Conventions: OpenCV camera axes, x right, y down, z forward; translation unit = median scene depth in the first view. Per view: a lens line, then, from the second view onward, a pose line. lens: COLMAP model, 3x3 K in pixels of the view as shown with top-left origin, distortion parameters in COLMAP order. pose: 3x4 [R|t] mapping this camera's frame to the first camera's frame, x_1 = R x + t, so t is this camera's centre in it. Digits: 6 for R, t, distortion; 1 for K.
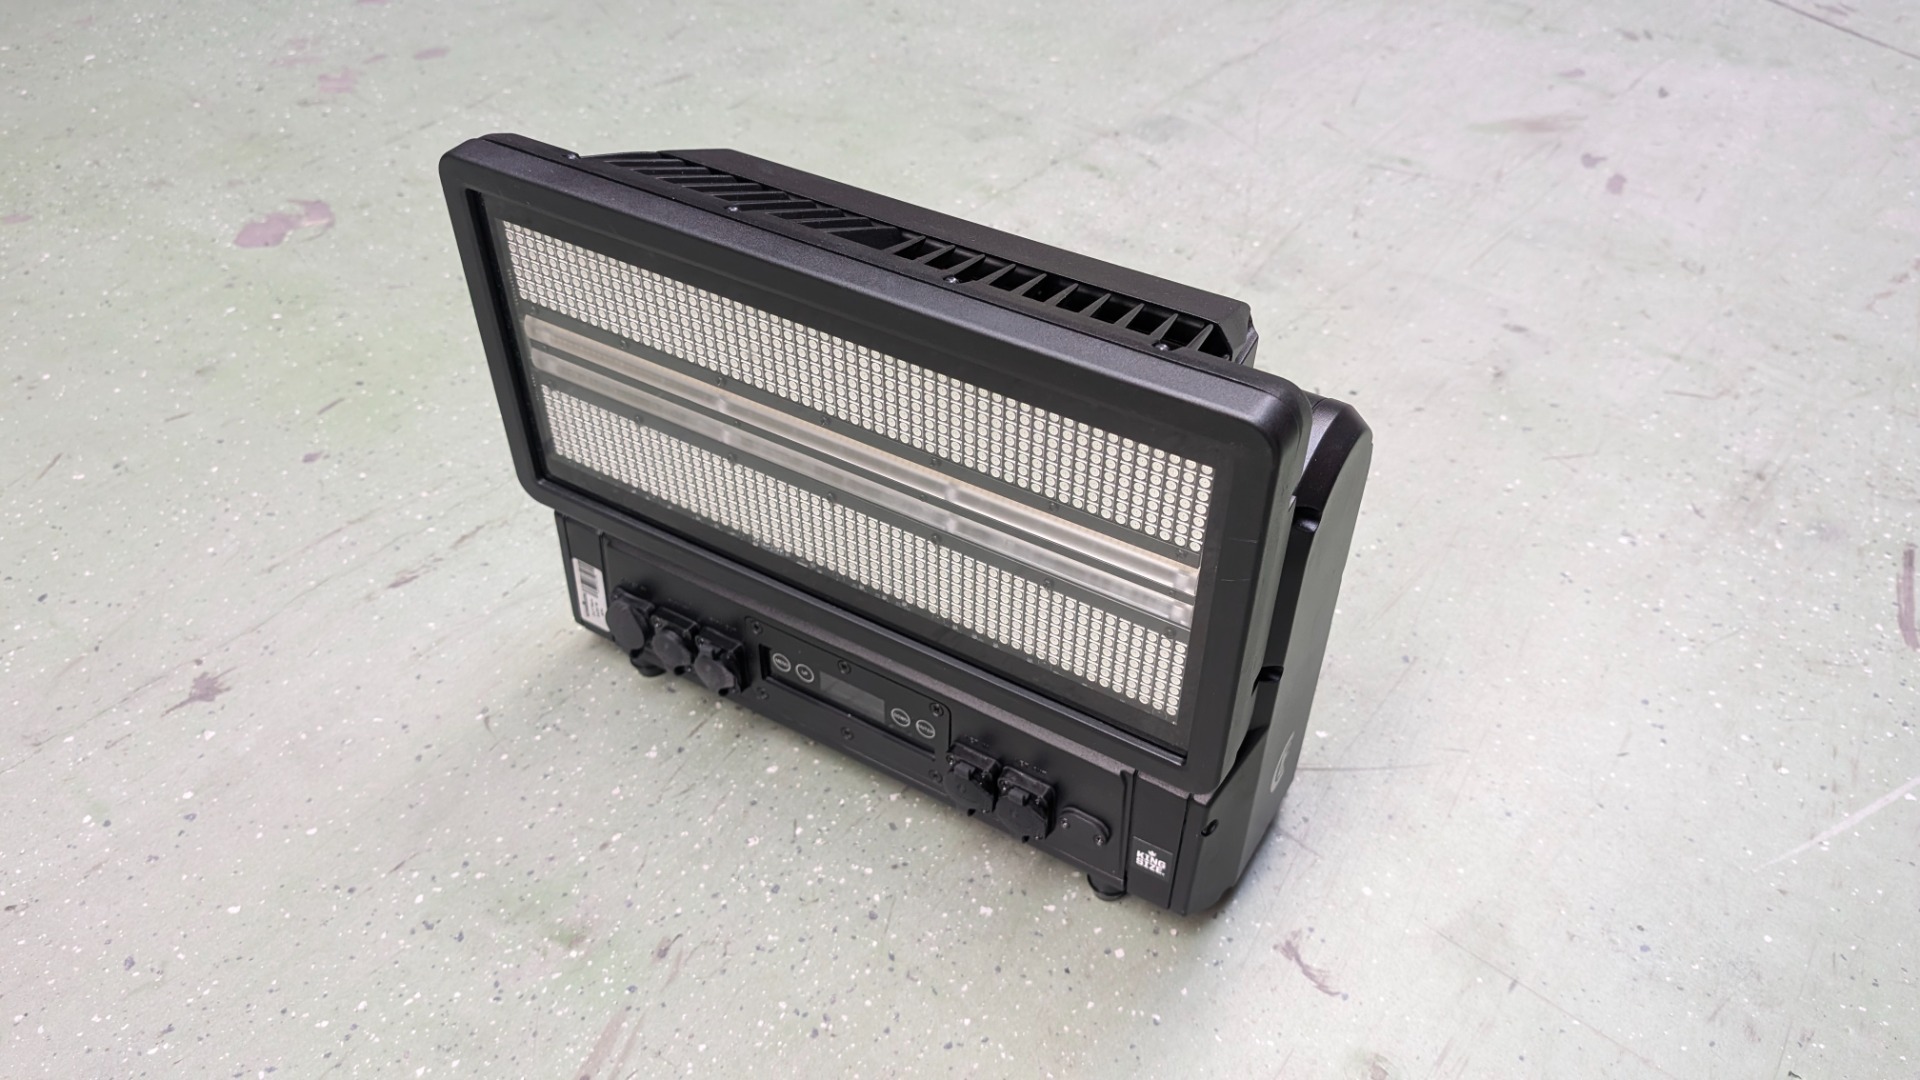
lens RADIAL K [[1436.2, 0, 960.0], [0, 1436.2, 540.0], [0, 0, 1]] dist [-0.007508, 0.004803]
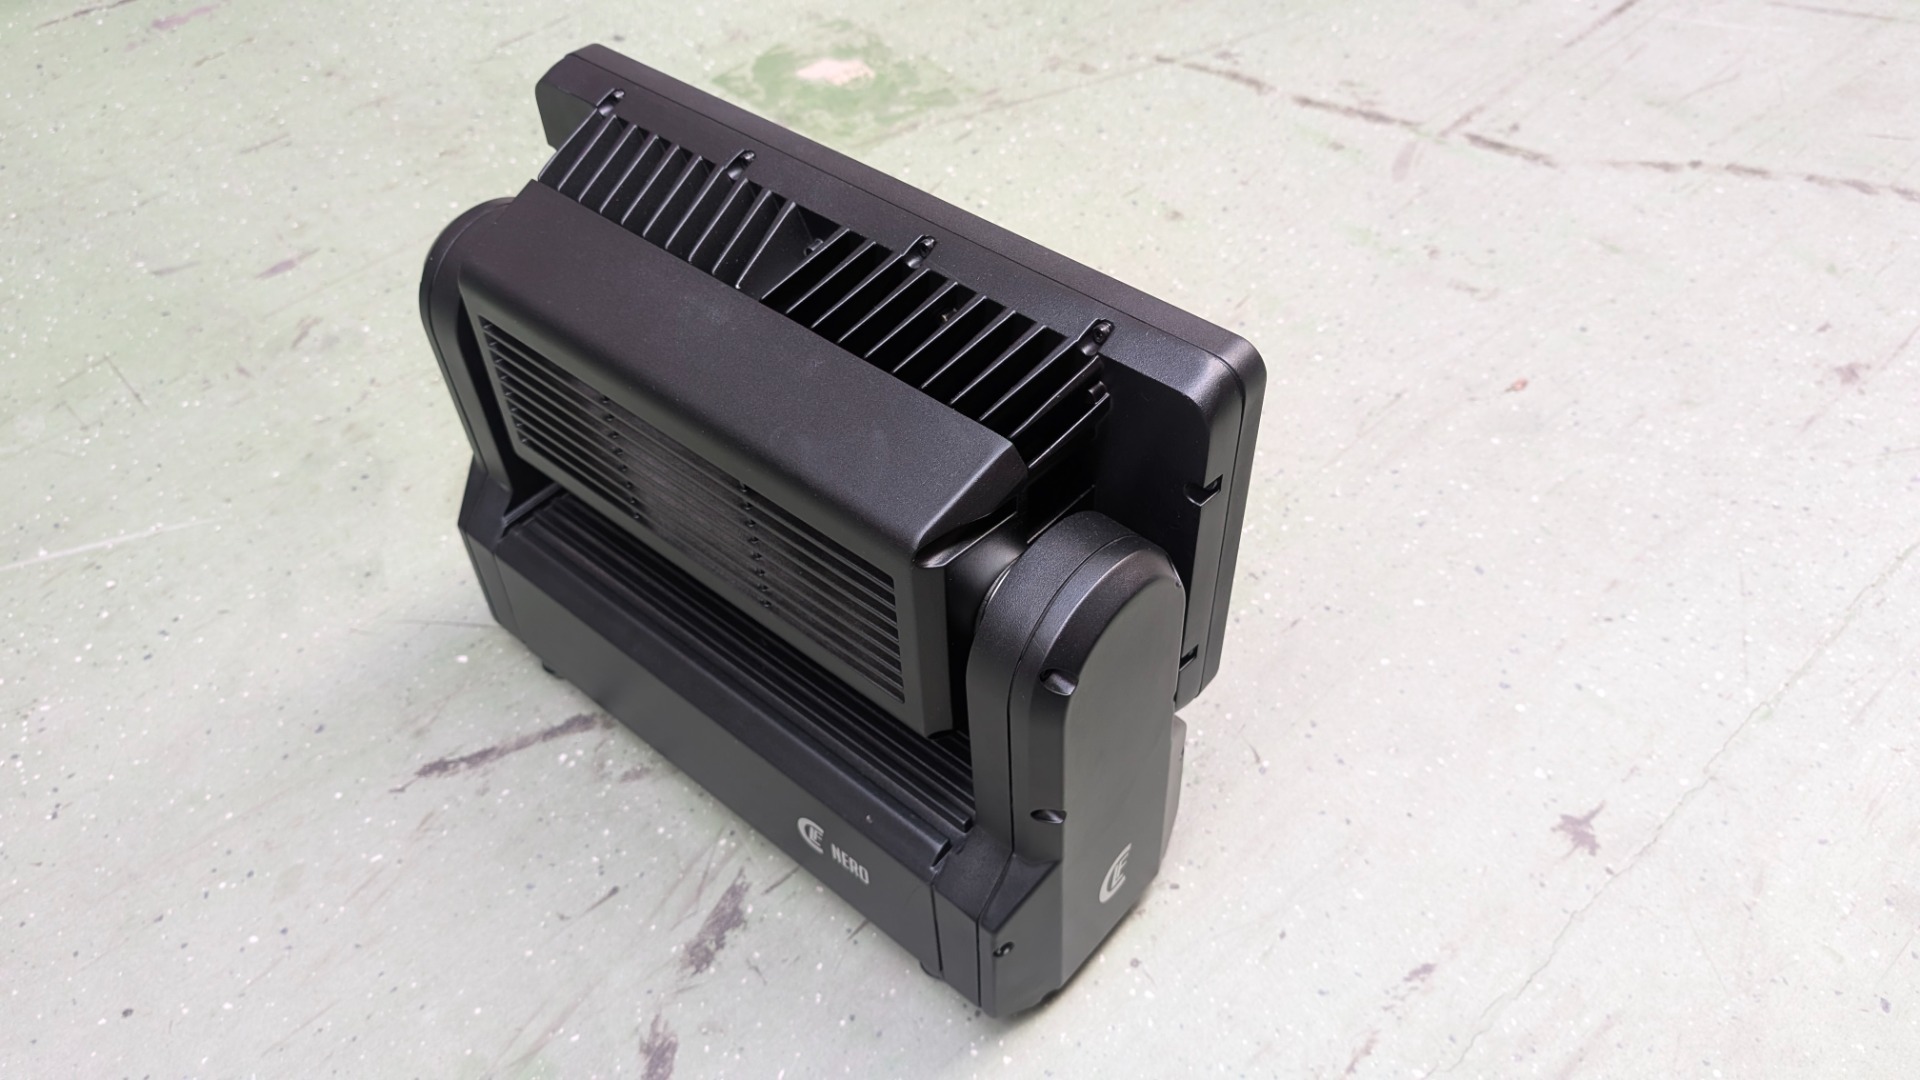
lens RADIAL K [[1436.2, 0, 960.0], [0, 1436.2, 540.0], [0, 0, 1]] dist [-0.007508, 0.004803]
pose [[-0.985332, -0.107618, 0.132439, -0.243016], [0.124864, 0.074340, 0.989385, -0.877046], [-0.116321, 0.991409, -0.059812, 0.931763]]
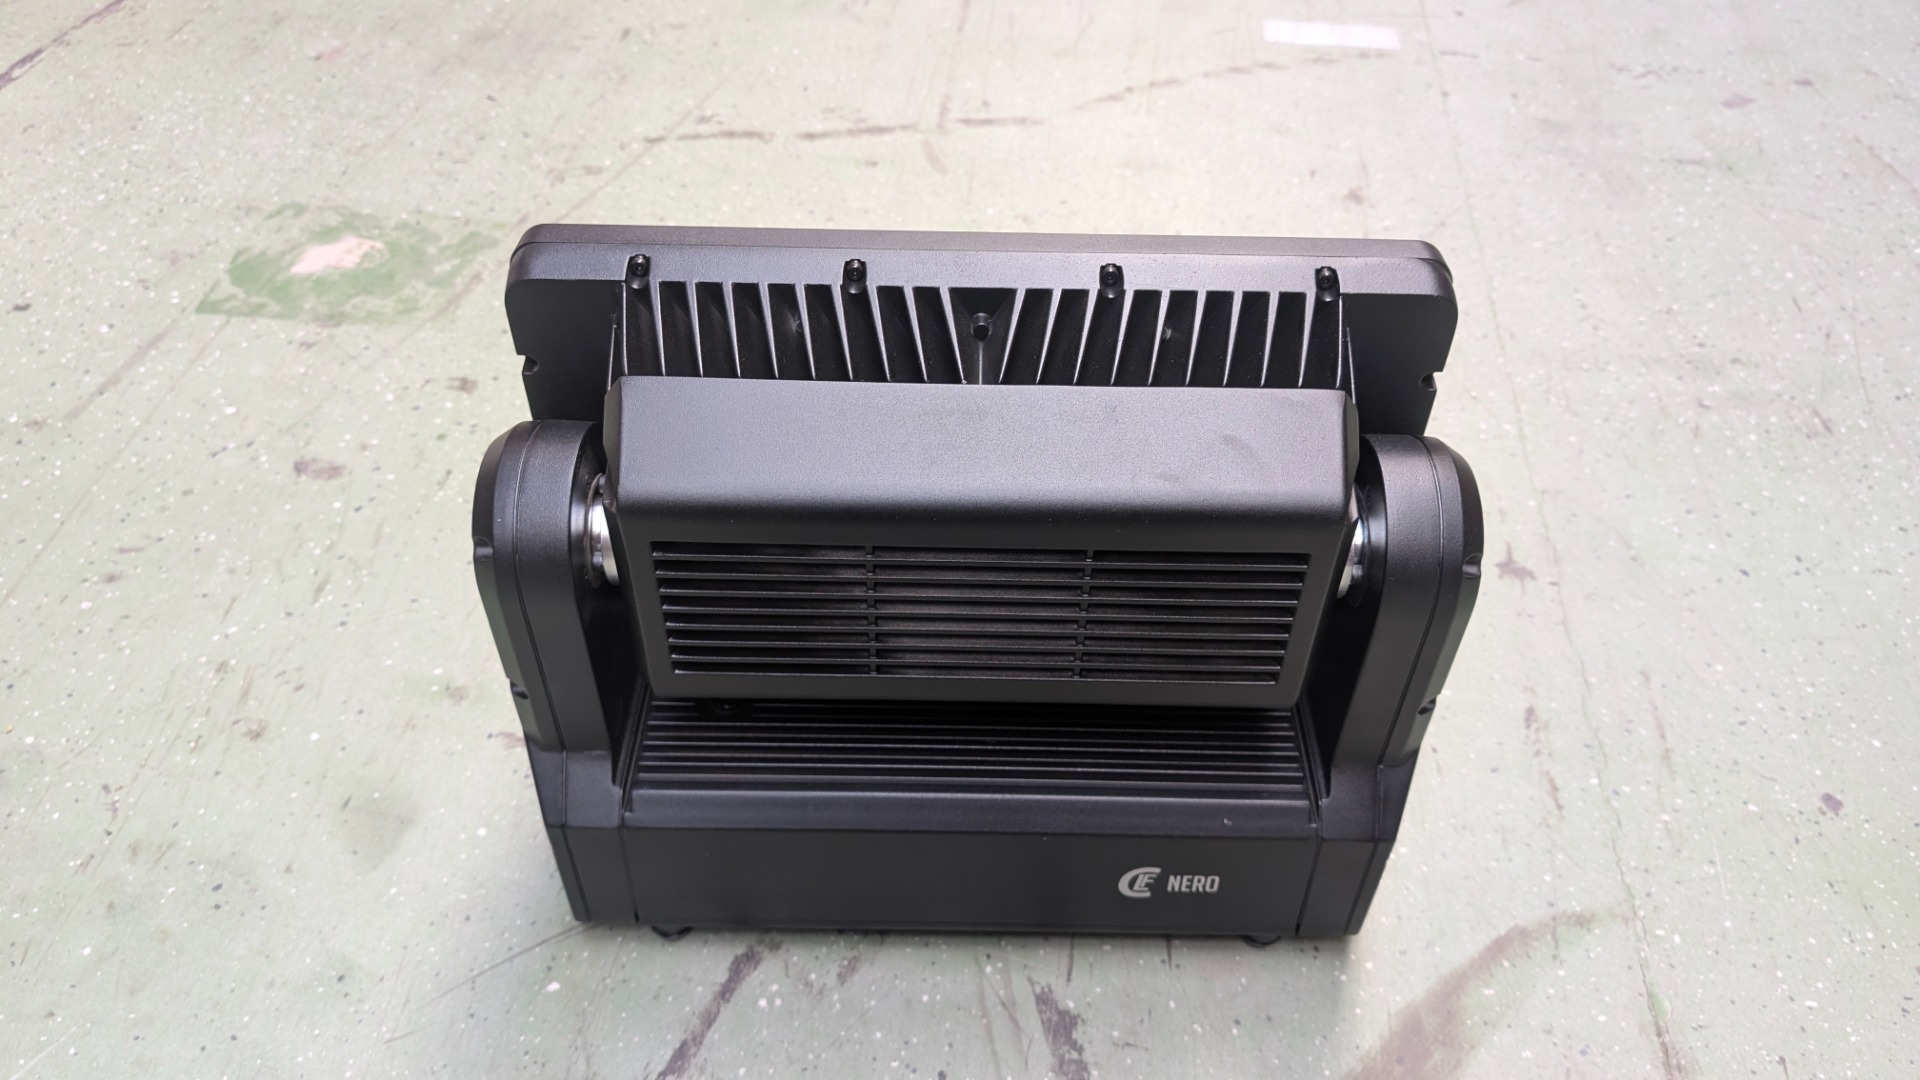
lens RADIAL K [[1436.2, 0, 960.0], [0, 1436.2, 540.0], [0, 0, 1]] dist [-0.007508, 0.004803]
pose [[-0.859983, 0.332206, -0.387388, 0.286261], [-0.347414, 0.174925, 0.921252, -0.805759], [0.373809, 0.926844, -0.035019, 0.868885]]
